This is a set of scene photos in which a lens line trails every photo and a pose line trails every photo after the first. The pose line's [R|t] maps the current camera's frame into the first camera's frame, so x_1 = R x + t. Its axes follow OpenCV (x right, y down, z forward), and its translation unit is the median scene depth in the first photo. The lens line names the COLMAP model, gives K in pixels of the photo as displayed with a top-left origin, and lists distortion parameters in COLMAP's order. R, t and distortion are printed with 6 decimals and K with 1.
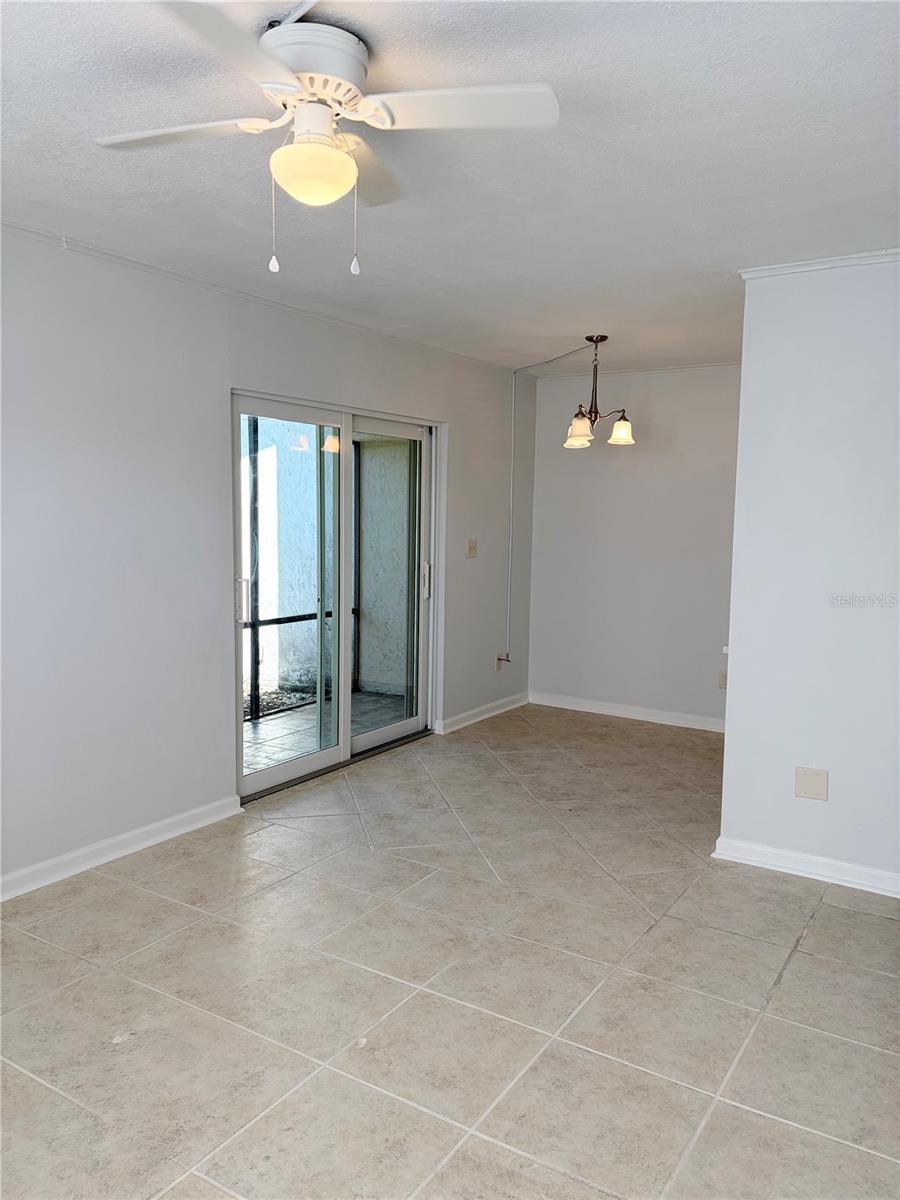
lens RADIAL K [[915.1, 0, 450.0], [0, 915.1, 600.0], [0, 0, 1]] dist [0.039430, -0.065260]
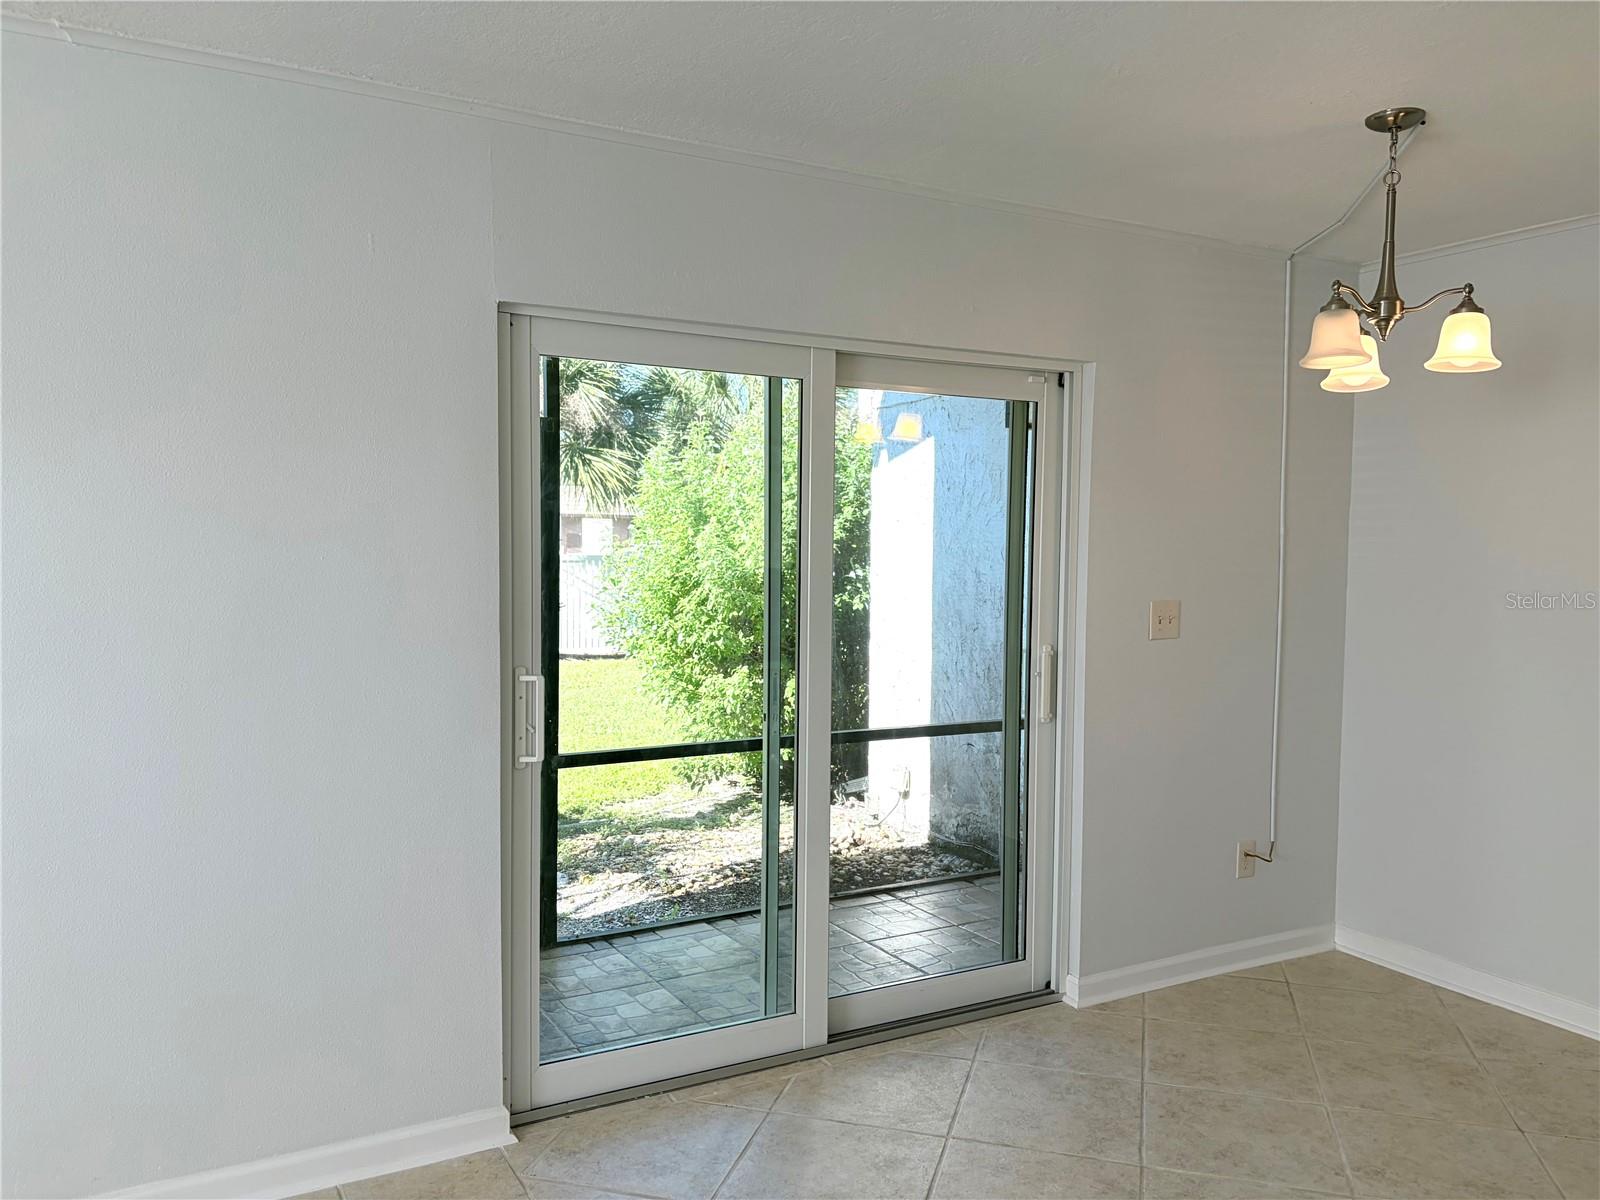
lens RADIAL K [[1220.2, 0, 800.0], [0, 1220.2, 600.0], [0, 0, 1]] dist [0.039430, -0.065260]
pose [[0.874691, 0.015230, -0.484441, 0.176554], [-0.042723, 0.998038, -0.045764, -0.030959], [0.482794, 0.060726, 0.873626, 0.364858]]
